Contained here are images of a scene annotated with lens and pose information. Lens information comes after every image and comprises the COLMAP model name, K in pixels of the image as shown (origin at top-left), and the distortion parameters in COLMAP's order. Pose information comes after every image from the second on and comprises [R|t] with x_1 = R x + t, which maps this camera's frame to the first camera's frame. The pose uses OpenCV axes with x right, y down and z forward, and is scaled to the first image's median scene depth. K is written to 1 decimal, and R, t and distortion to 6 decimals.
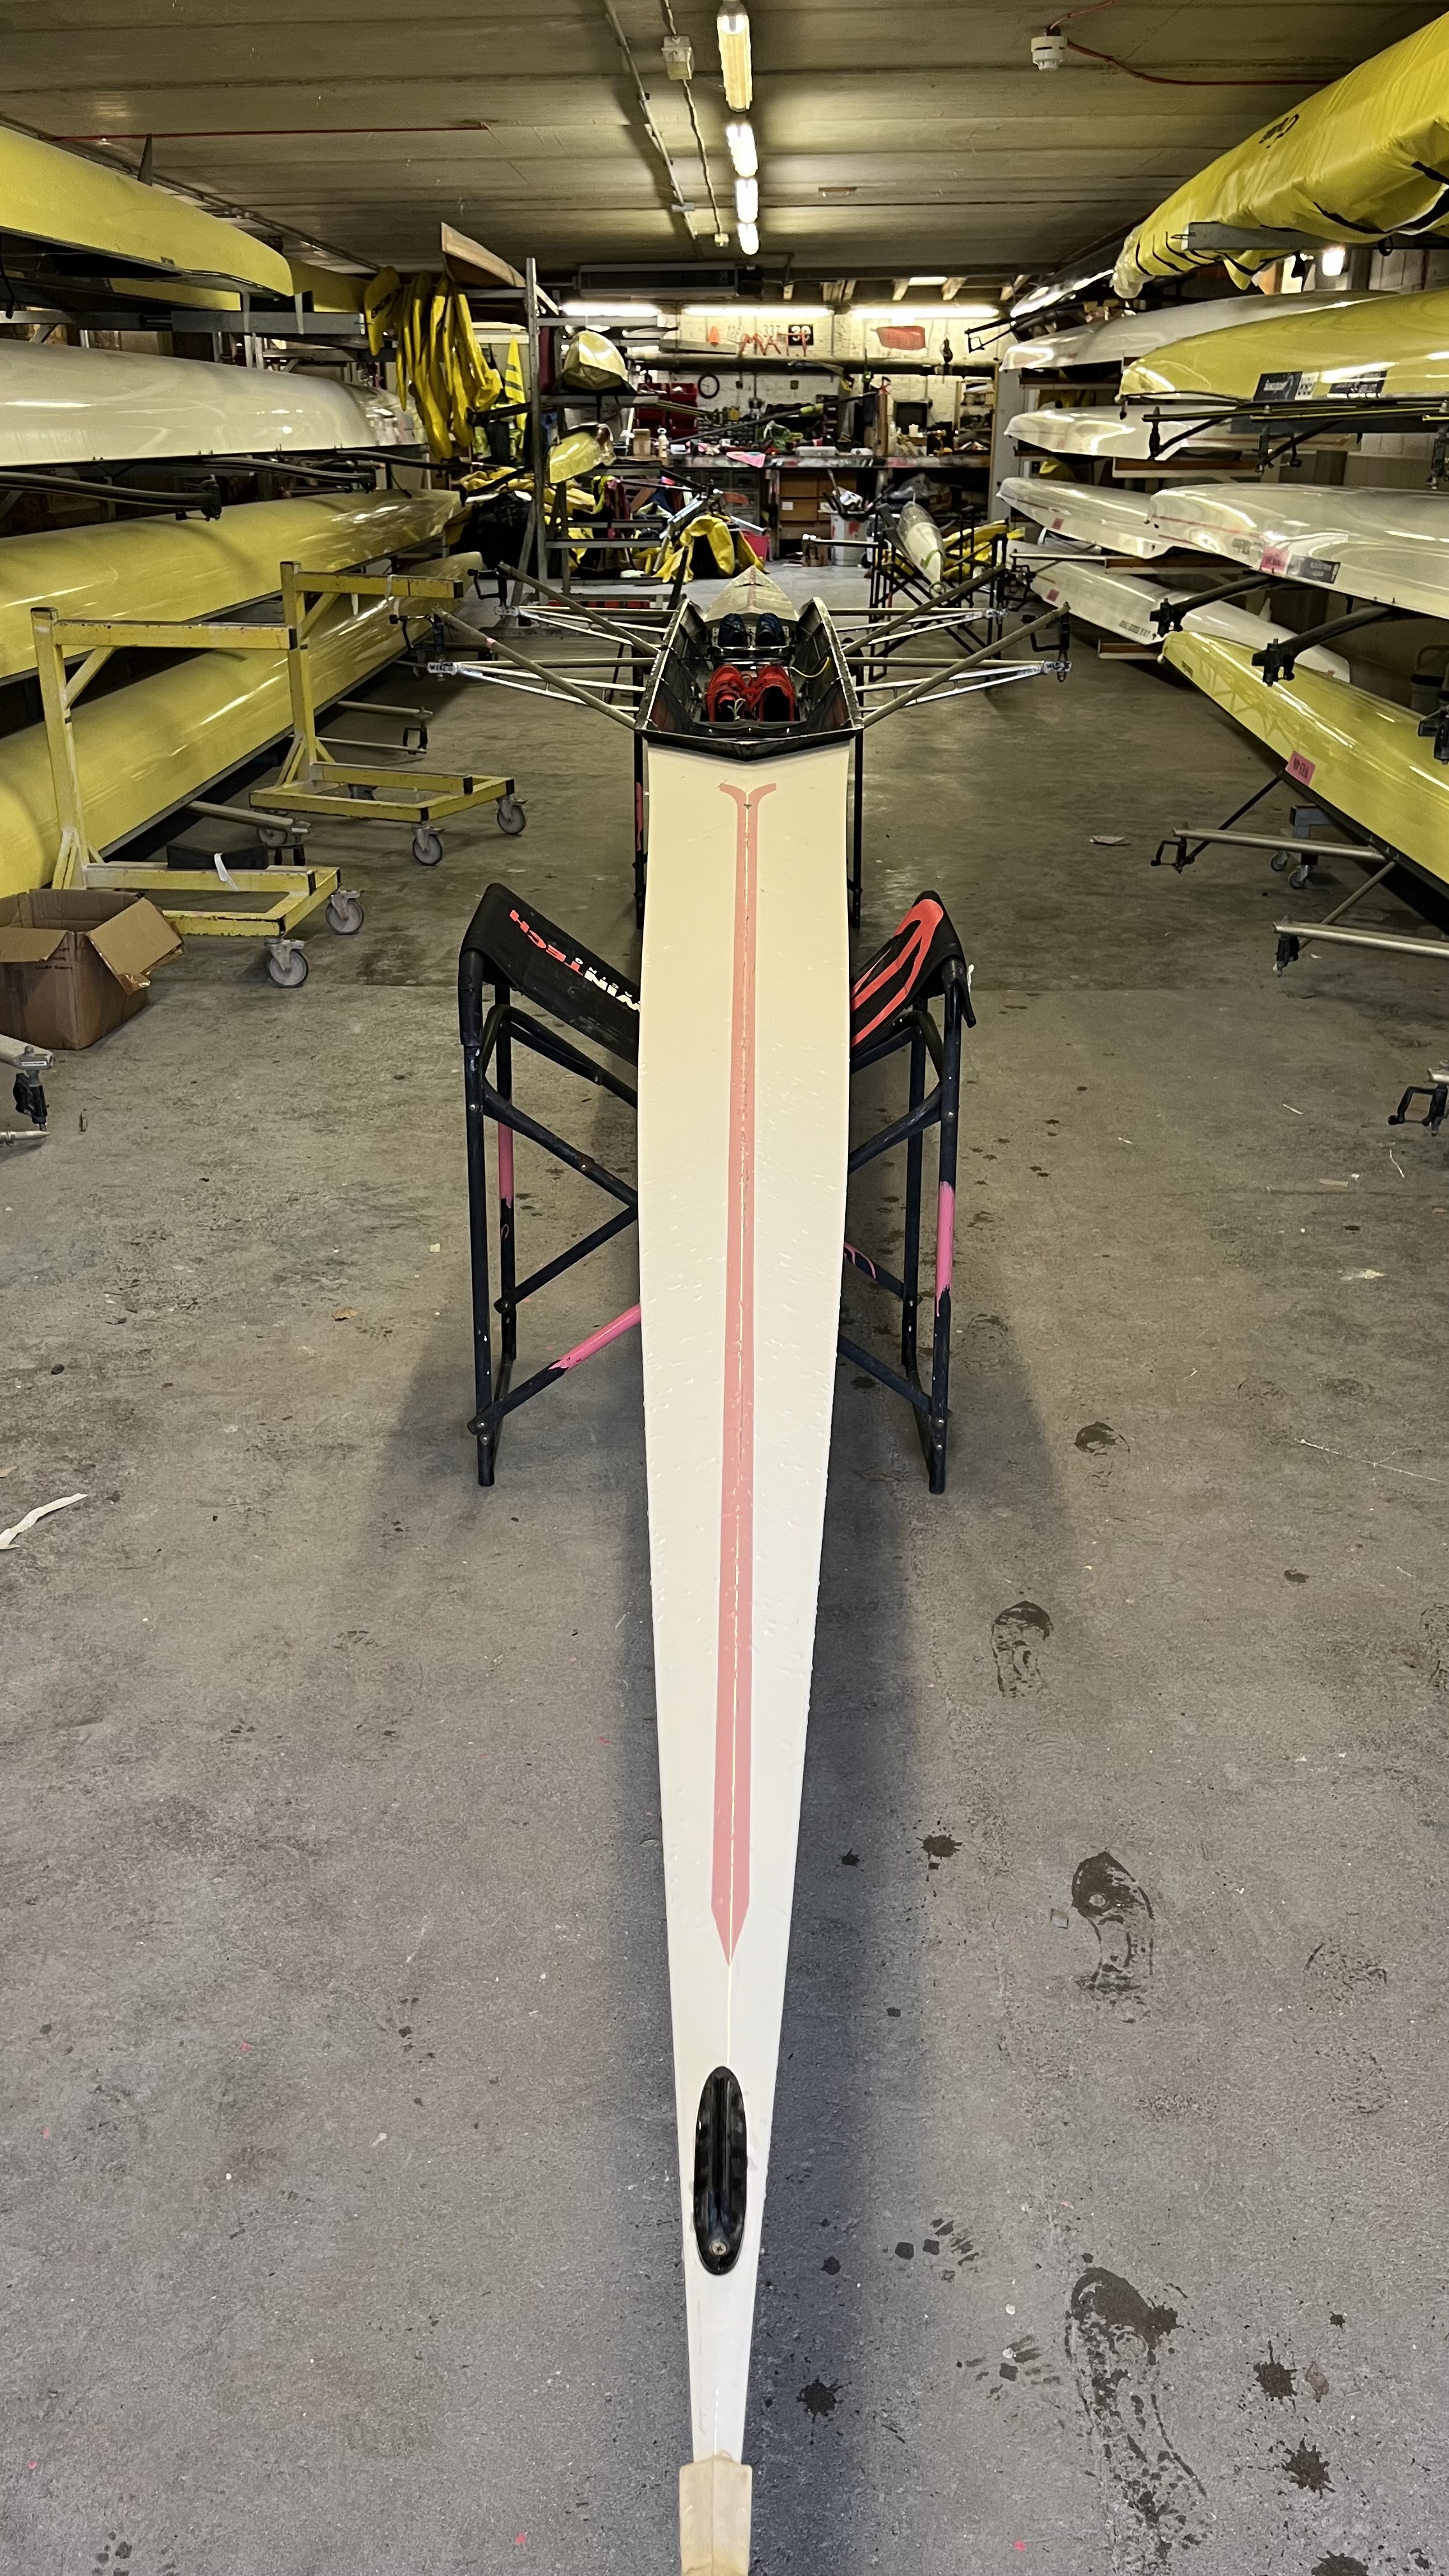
lens RADIAL K [[1976.6, 0, 721.0], [0, 1976.6, 1346.2], [0, 0, 1]] dist [0.063055, -0.083209]
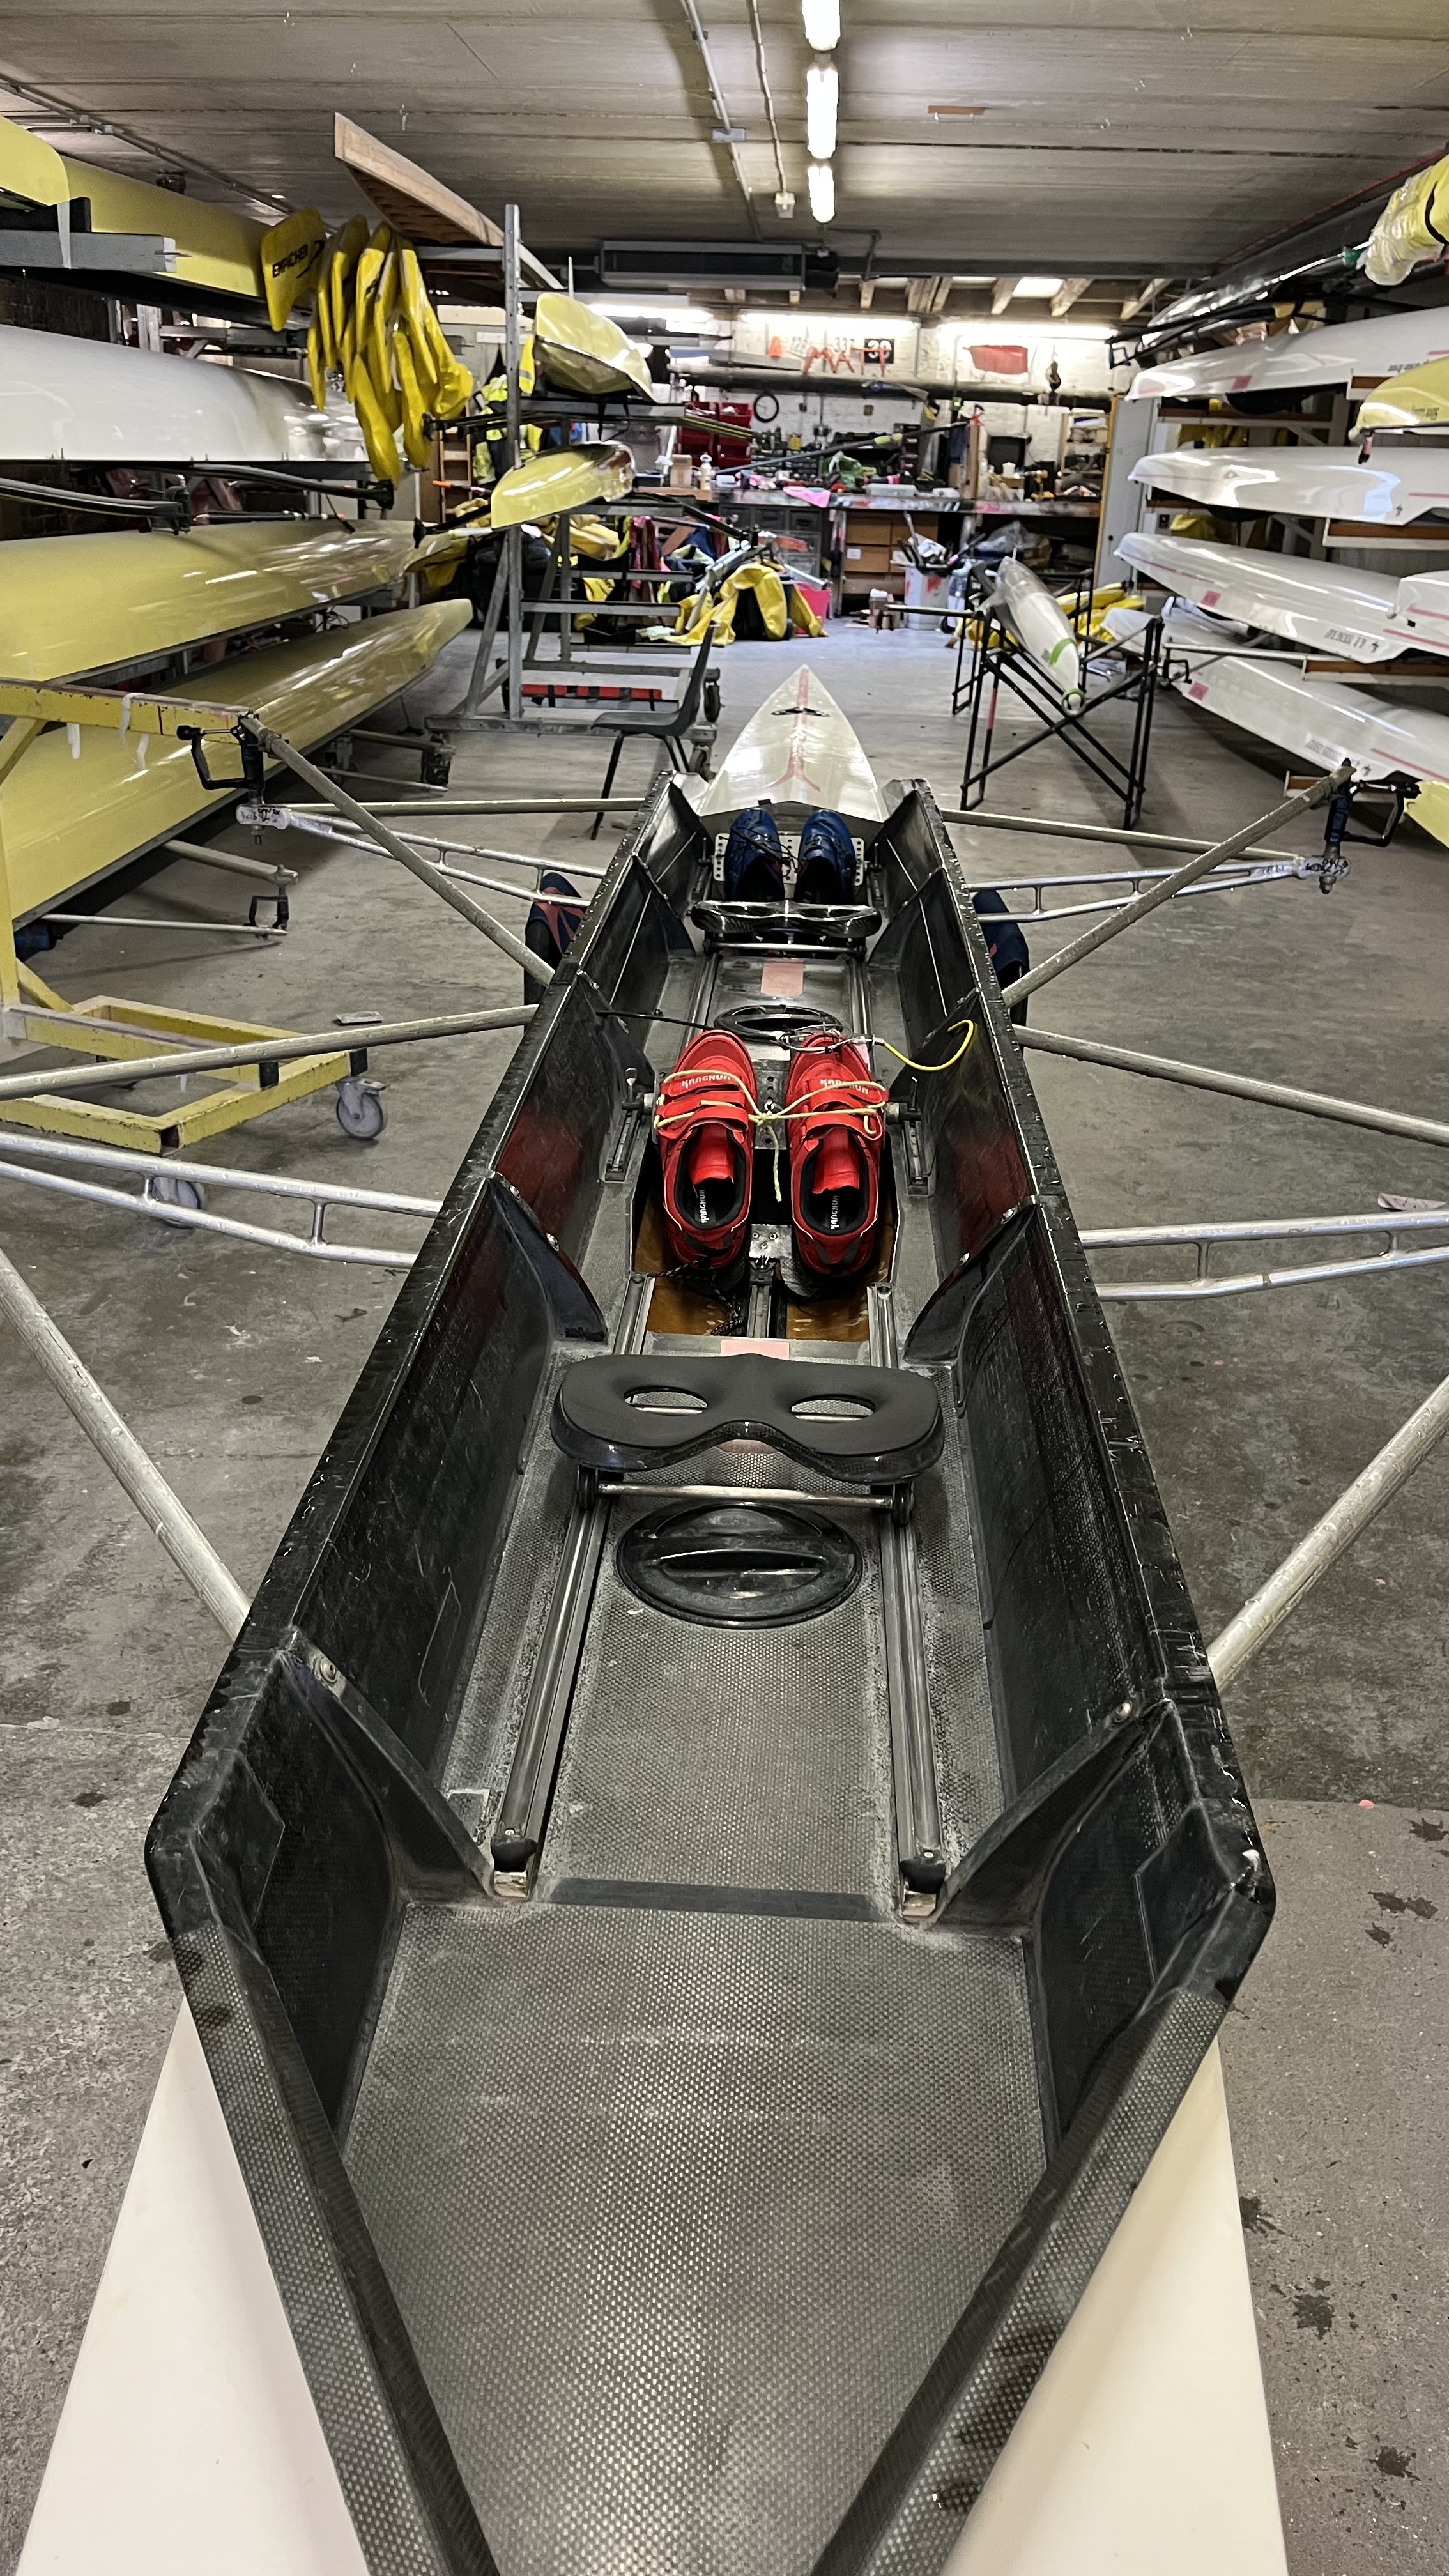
lens RADIAL K [[1885.0, 0, 718.0], [0, 1885.0, 1322.3], [0, 0, 1]] dist [0.071451, -0.106093]
pose [[0.998799, 0.046446, -0.015595, 0.004140], [-0.046542, 0.998899, -0.005883, -0.098519], [0.015305, 0.006601, 0.999861, 0.217472]]
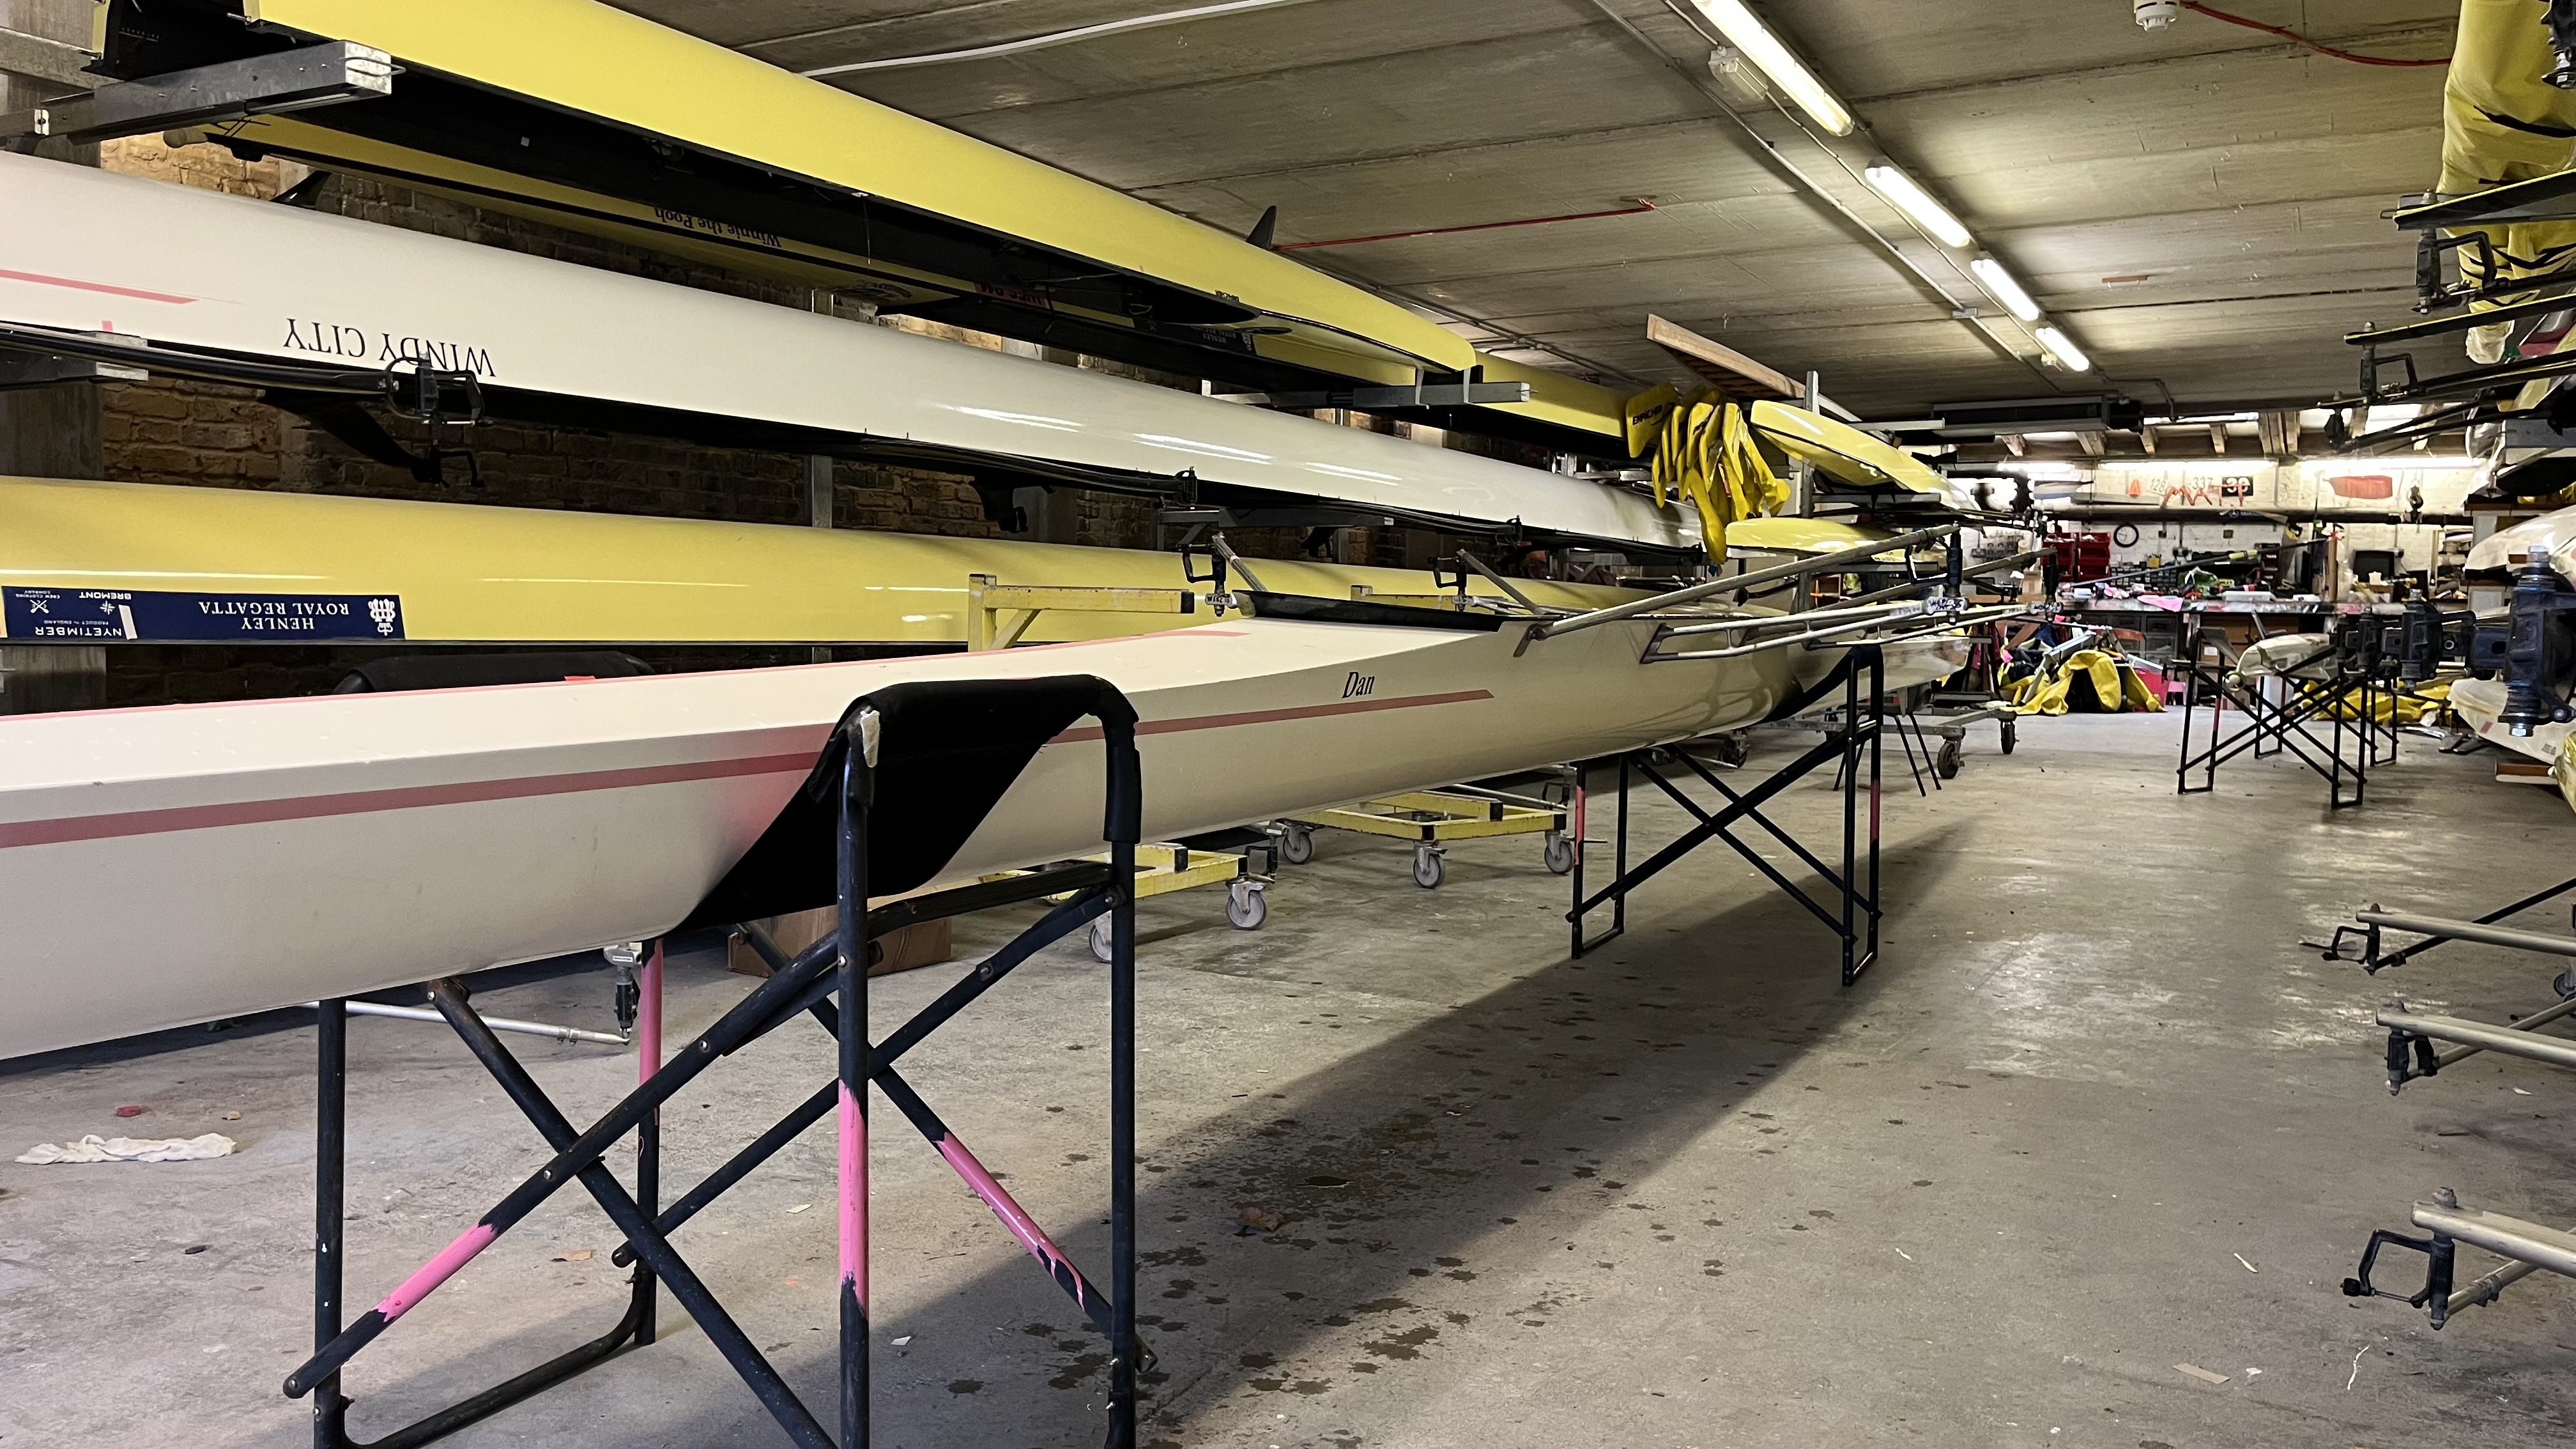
lens RADIAL K [[1976.6, 0, 1288.0], [0, 1976.6, 724.5], [0, 0, 1]] dist [0.063055, -0.083209]
pose [[0.883529, 0.039504, -0.466707, 0.093378], [-0.214674, 0.919767, -0.328548, -0.002715], [0.416283, 0.390471, 0.821121, 0.099625]]
